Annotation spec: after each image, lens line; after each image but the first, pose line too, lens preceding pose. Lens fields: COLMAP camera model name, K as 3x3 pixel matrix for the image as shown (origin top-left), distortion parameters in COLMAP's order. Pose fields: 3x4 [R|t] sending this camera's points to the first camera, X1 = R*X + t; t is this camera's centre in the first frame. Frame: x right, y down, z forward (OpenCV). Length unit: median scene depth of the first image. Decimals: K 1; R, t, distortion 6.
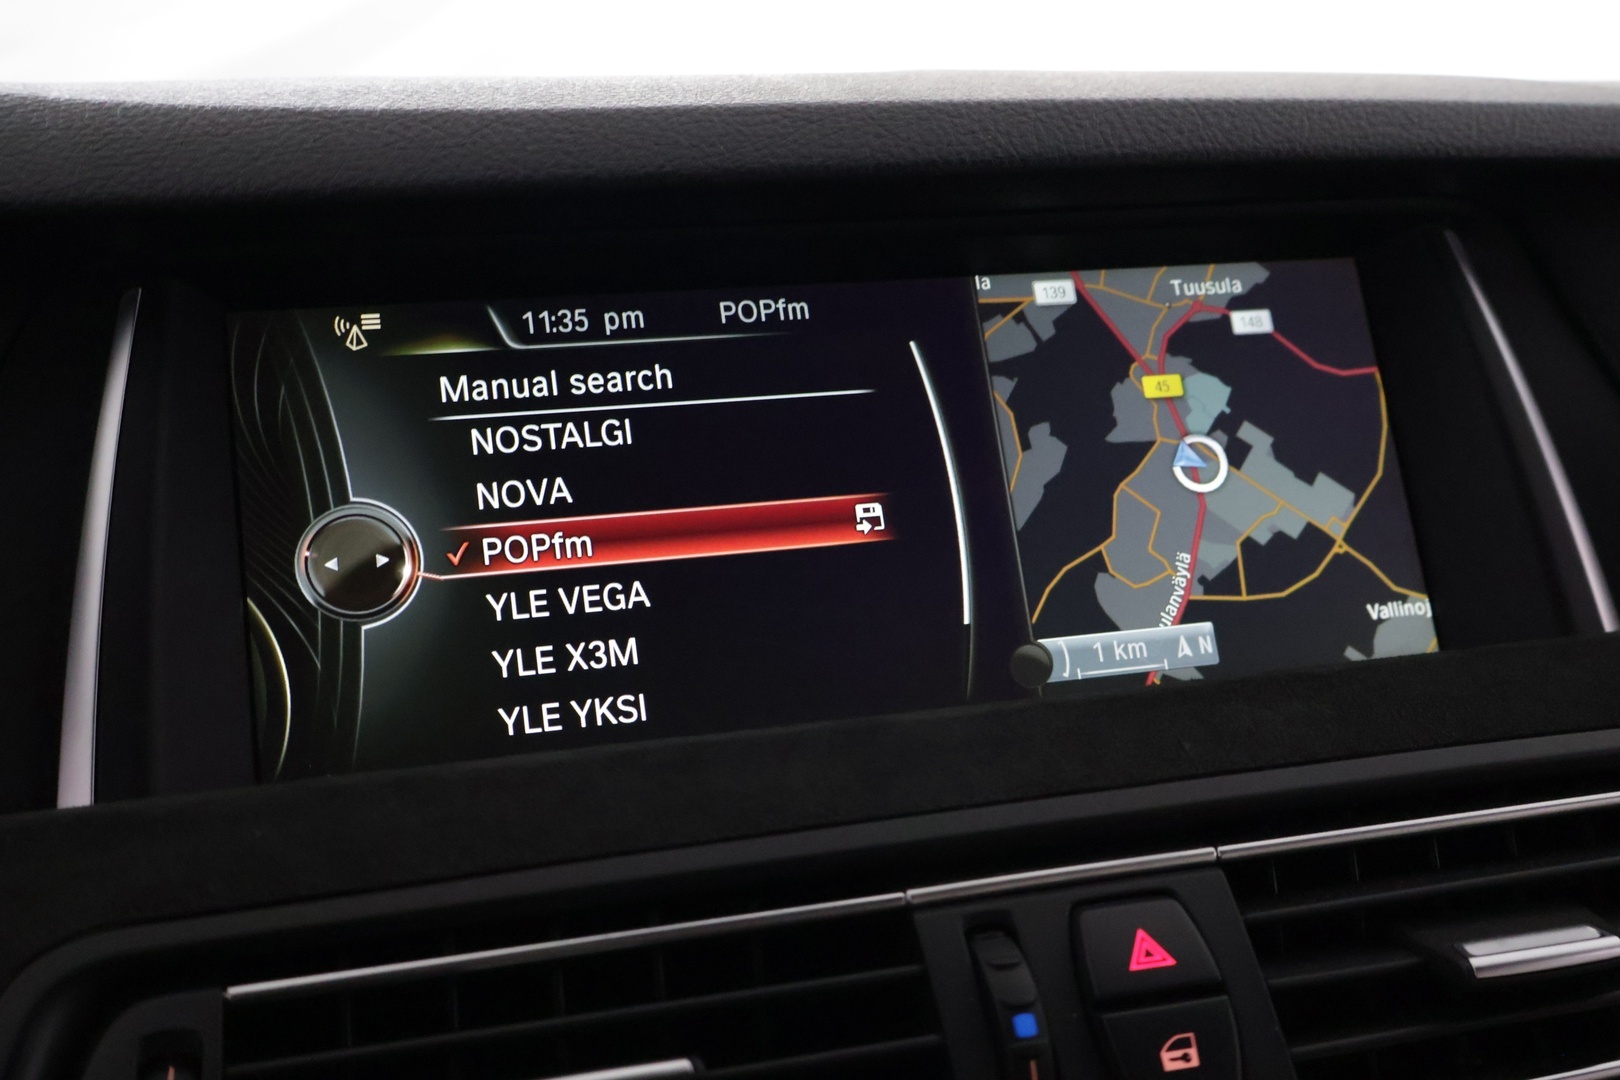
lens RADIAL K [[1755.7, 0, 809.0], [0, 1755.7, 549.8], [0, 0, 1]] dist [-0.091863, 0.000000]
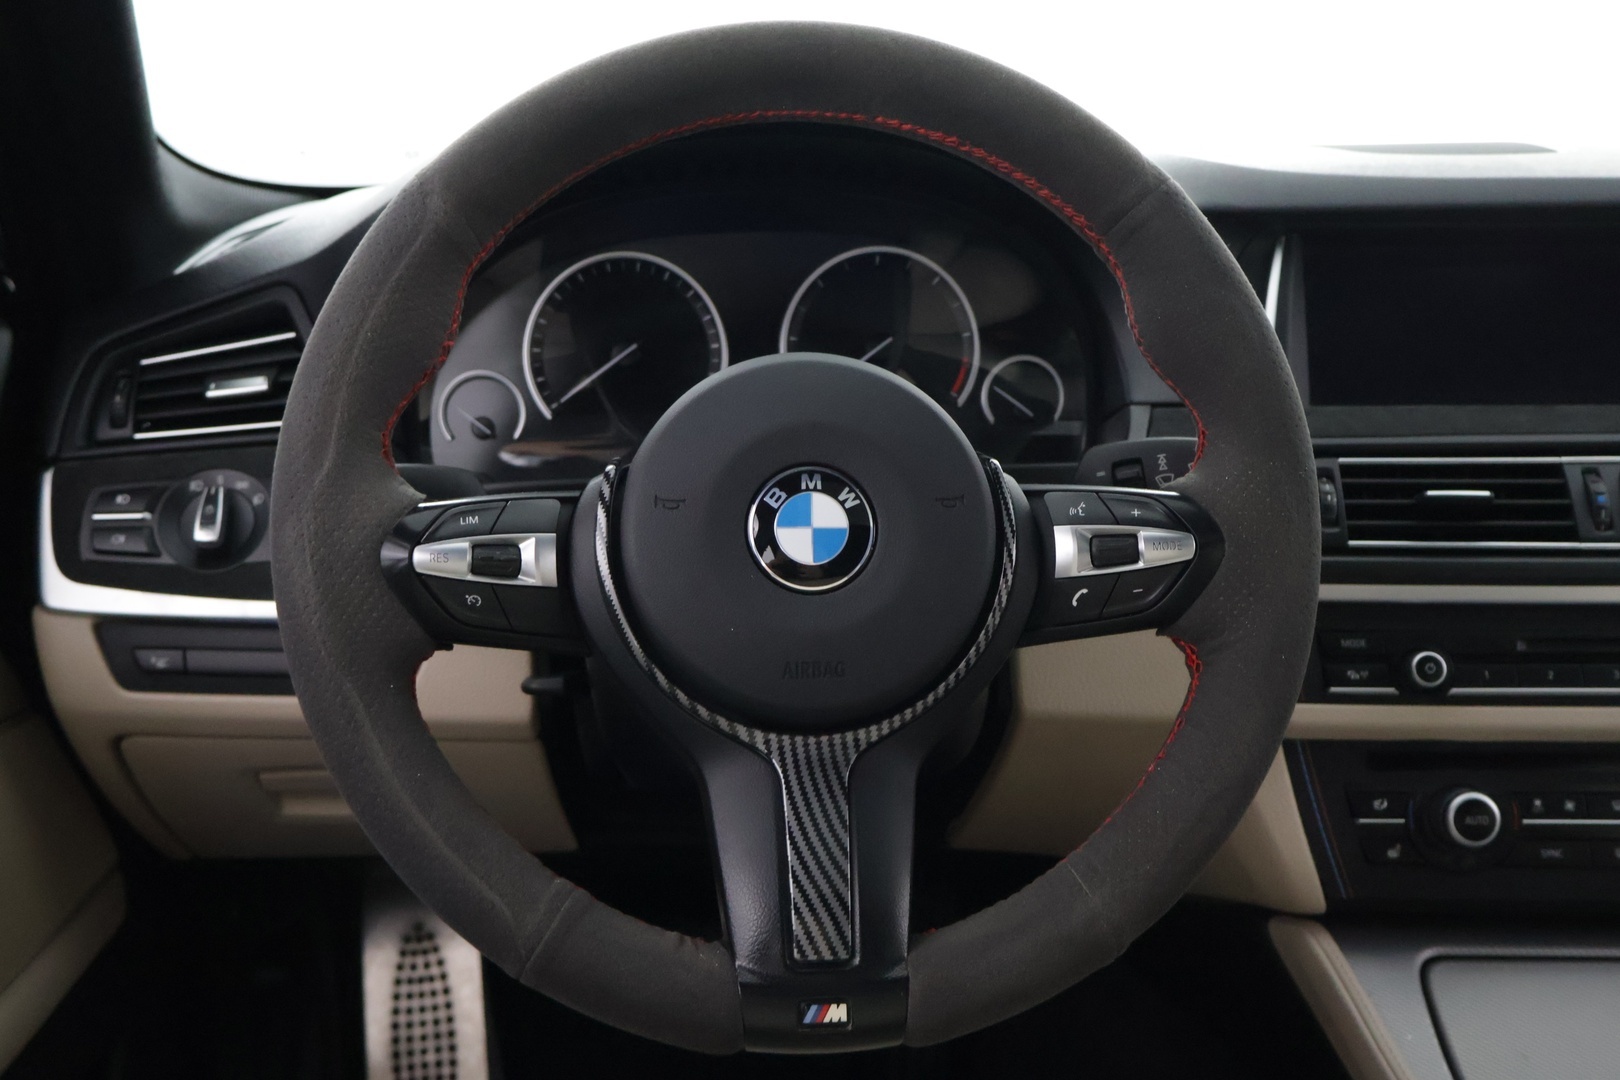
lens RADIAL K [[1688.0, 0, 804.5], [0, 1688.0, 546.6], [0, 0, 1]] dist [0.010922, 0.000000]
pose [[0.962026, 0.103503, -0.252573, -0.446261], [-0.083745, 0.992613, 0.087788, 0.203097], [0.259793, -0.063302, 0.963587, -2.150450]]
